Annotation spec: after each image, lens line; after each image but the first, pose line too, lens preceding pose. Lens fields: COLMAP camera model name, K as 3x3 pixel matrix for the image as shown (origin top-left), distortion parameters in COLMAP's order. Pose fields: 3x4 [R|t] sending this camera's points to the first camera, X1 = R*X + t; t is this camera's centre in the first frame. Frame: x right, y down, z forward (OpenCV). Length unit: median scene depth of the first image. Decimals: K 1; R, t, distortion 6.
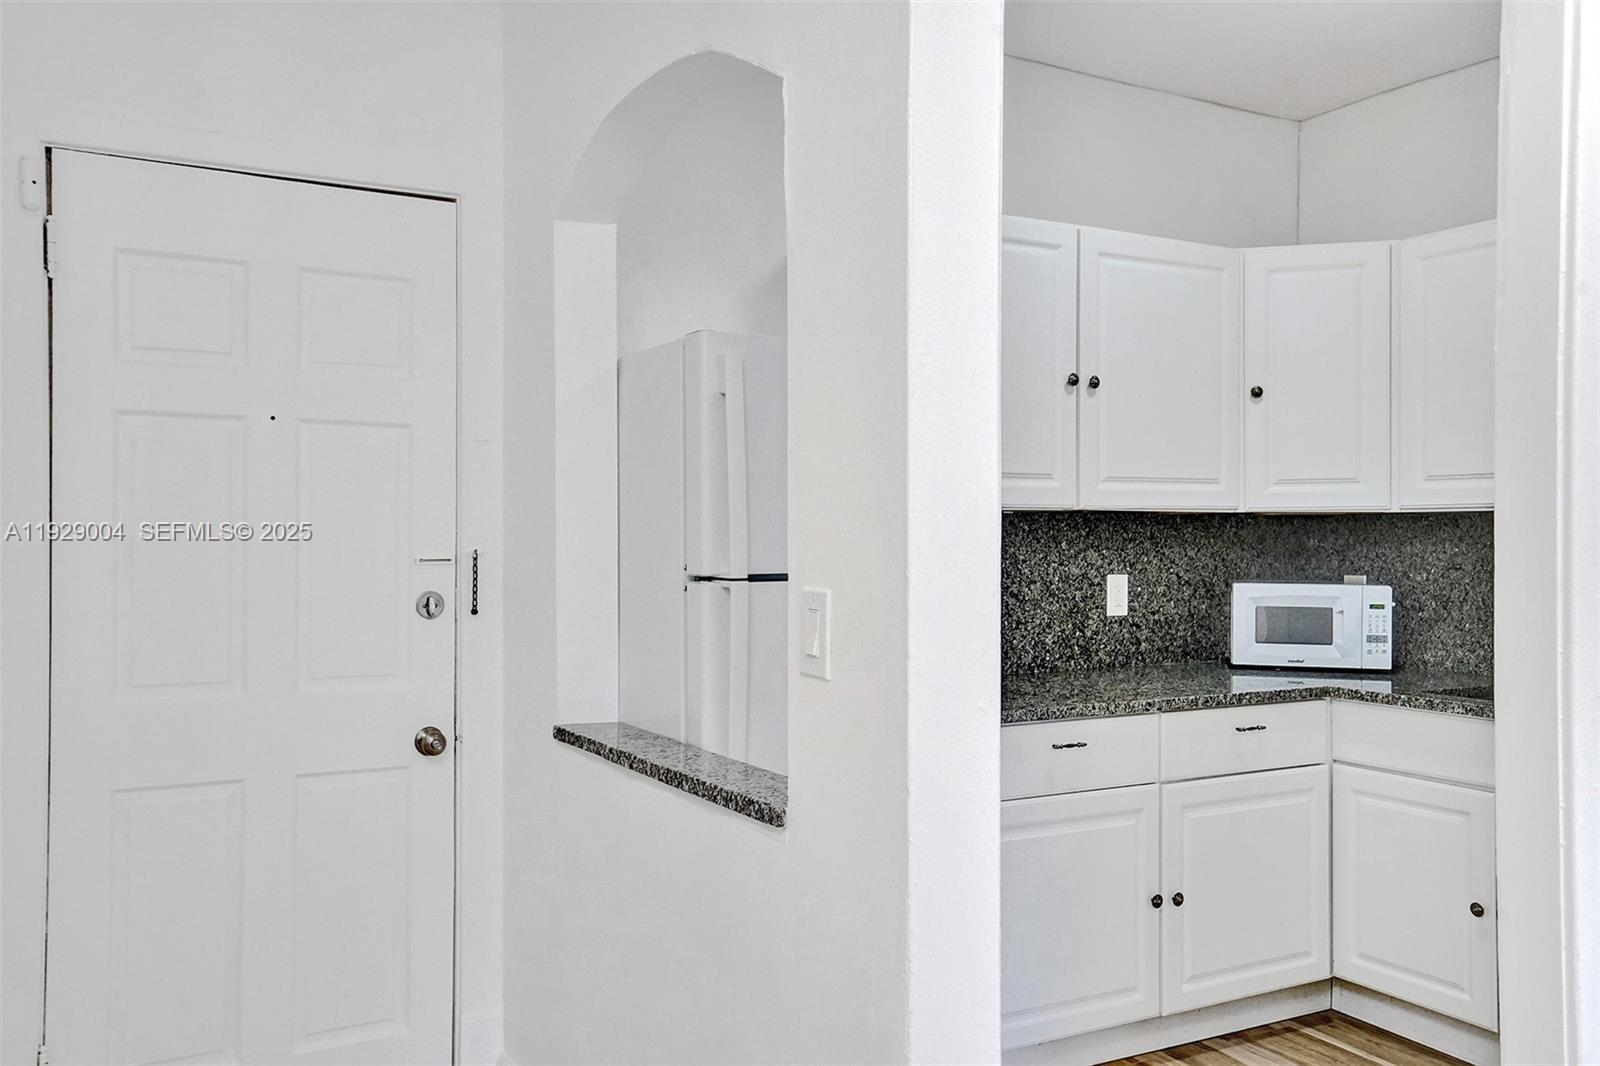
lens RADIAL K [[1281.3, 0, 800.0], [0, 1281.3, 533.0], [0, 0, 1]] dist [0.000653, 0.071948]
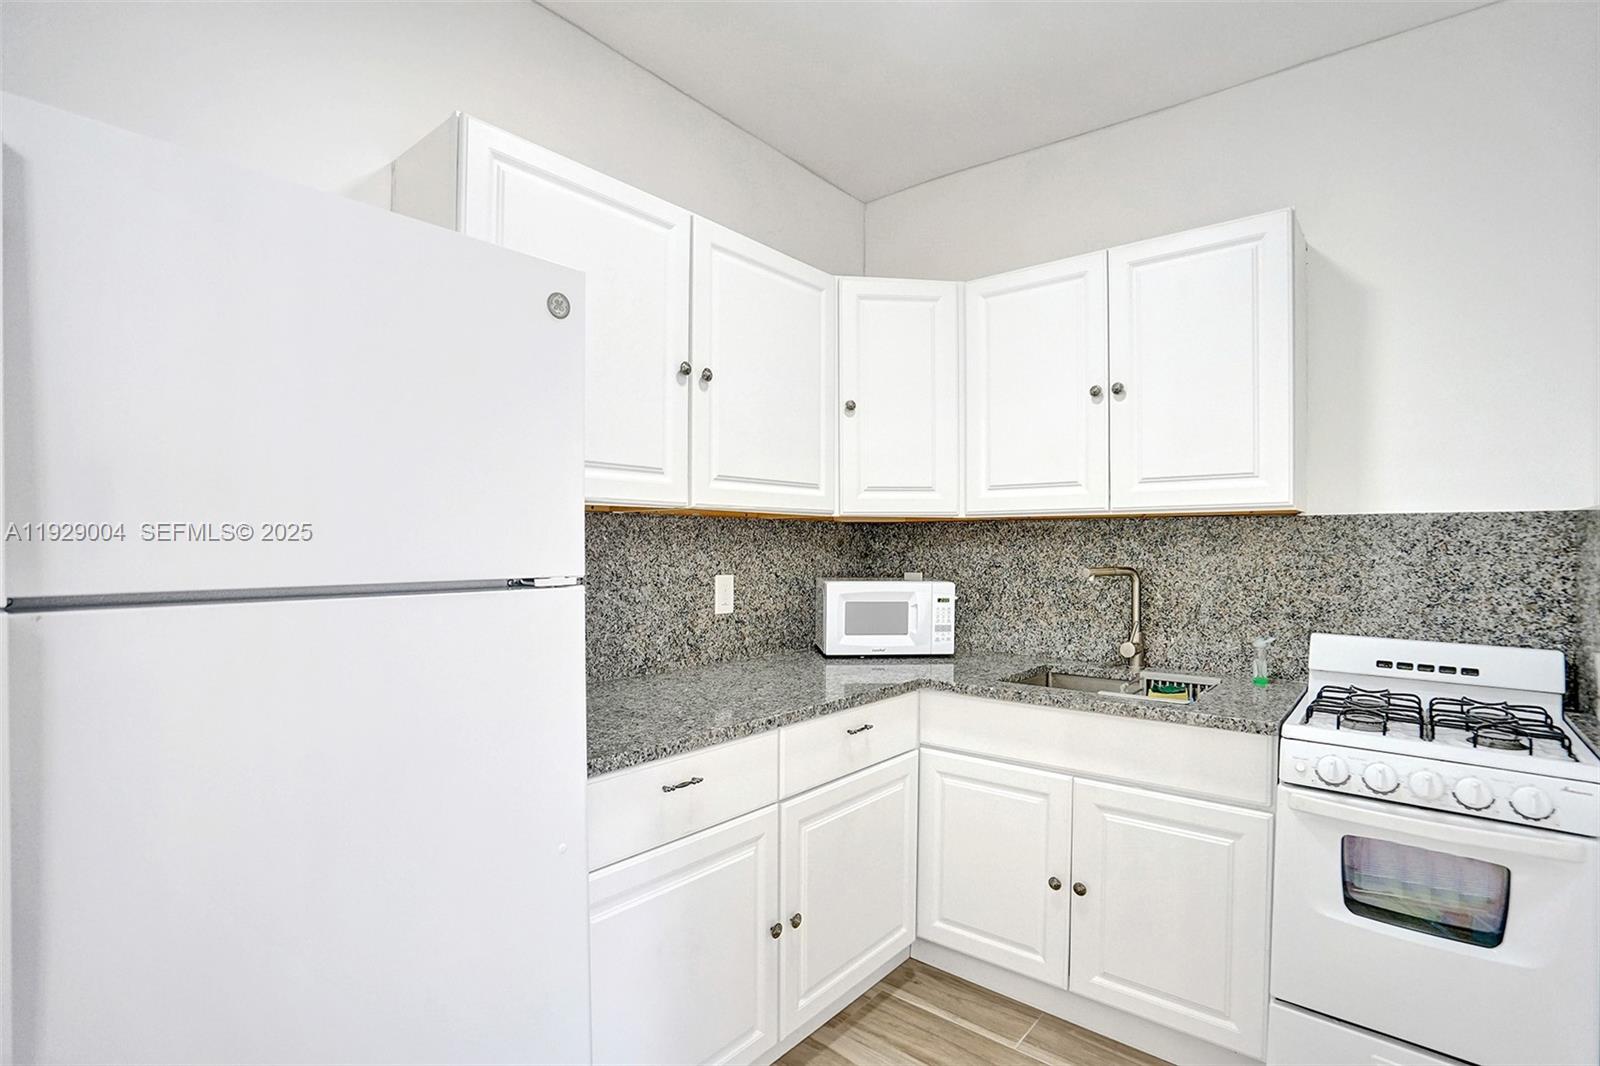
lens RADIAL K [[751.0, 0, 798.0], [0, 751.0, 552.0], [0, 0, 1]] dist [-0.051782, 0.018677]
pose [[0.932809, -0.001350, 0.360368, 0.082584], [-0.001942, 0.999960, 0.008771, 0.008150], [-0.360365, -0.008882, 0.932769, 0.408564]]
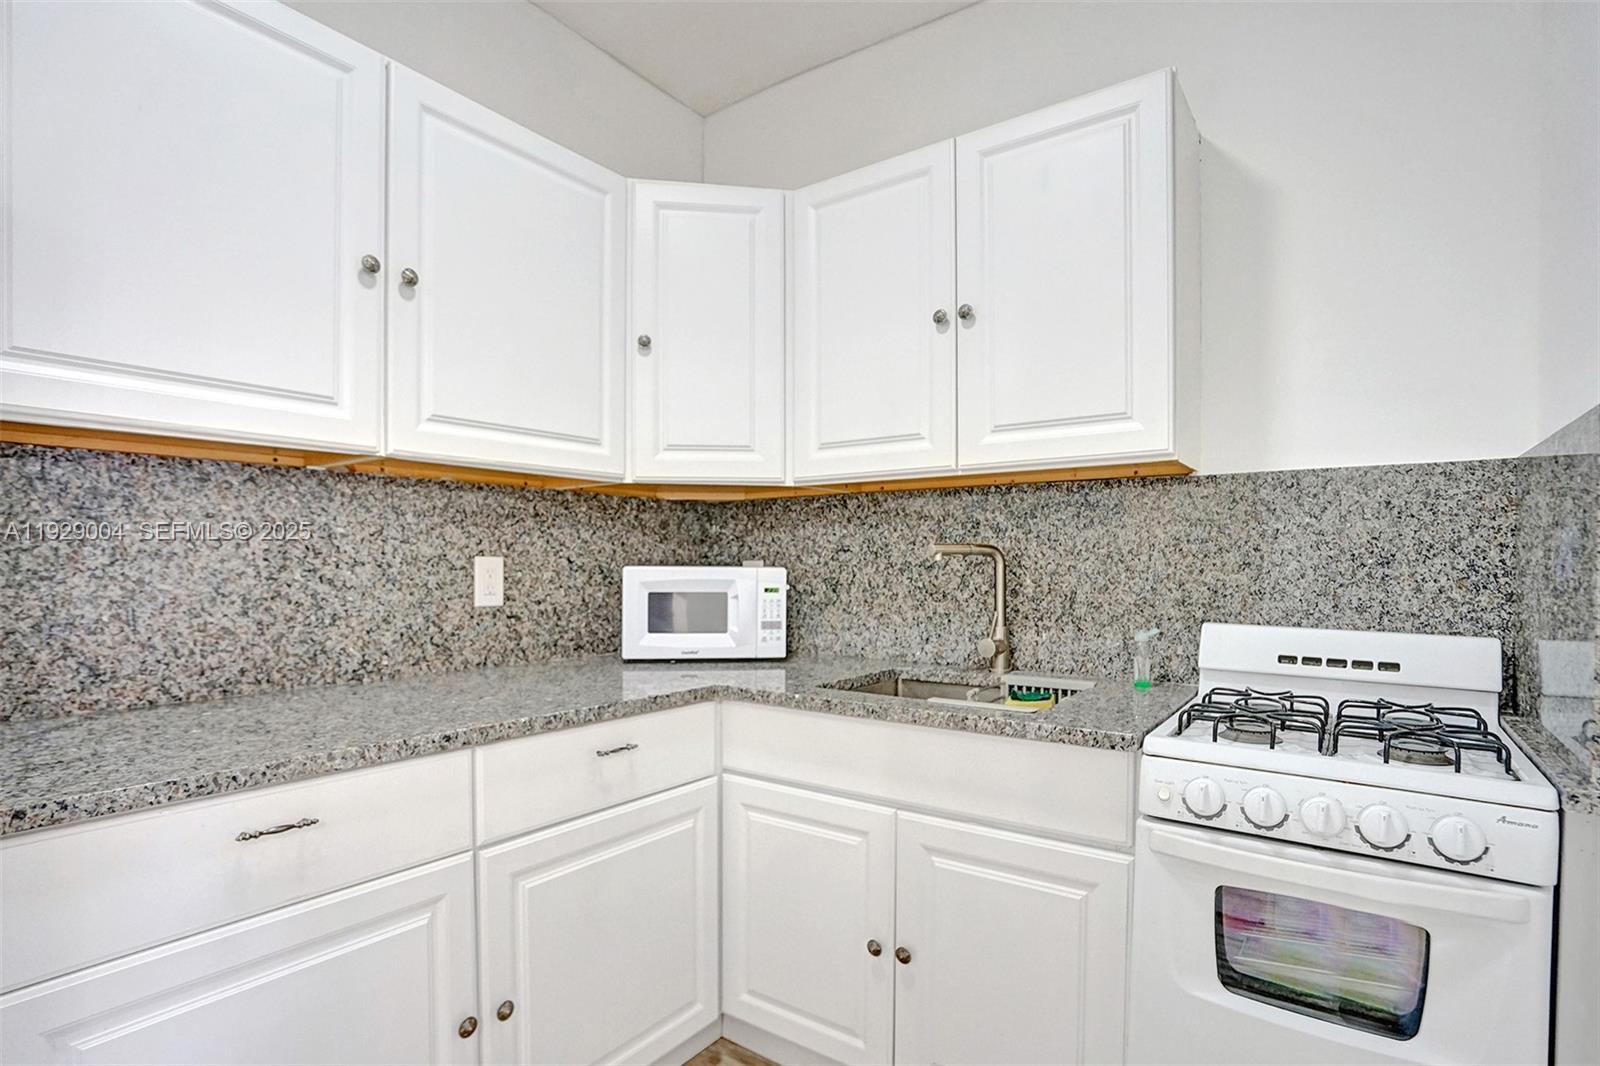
lens RADIAL K [[794.3, 0, 789.4], [0, 794.3, 574.9], [0, 0, 1]] dist [-0.063322, 0.026642]
pose [[0.907172, -0.004492, 0.420735, 0.213927], [-0.002849, 0.999855, 0.016817, 0.035789], [-0.420750, -0.016454, 0.907028, 0.463001]]
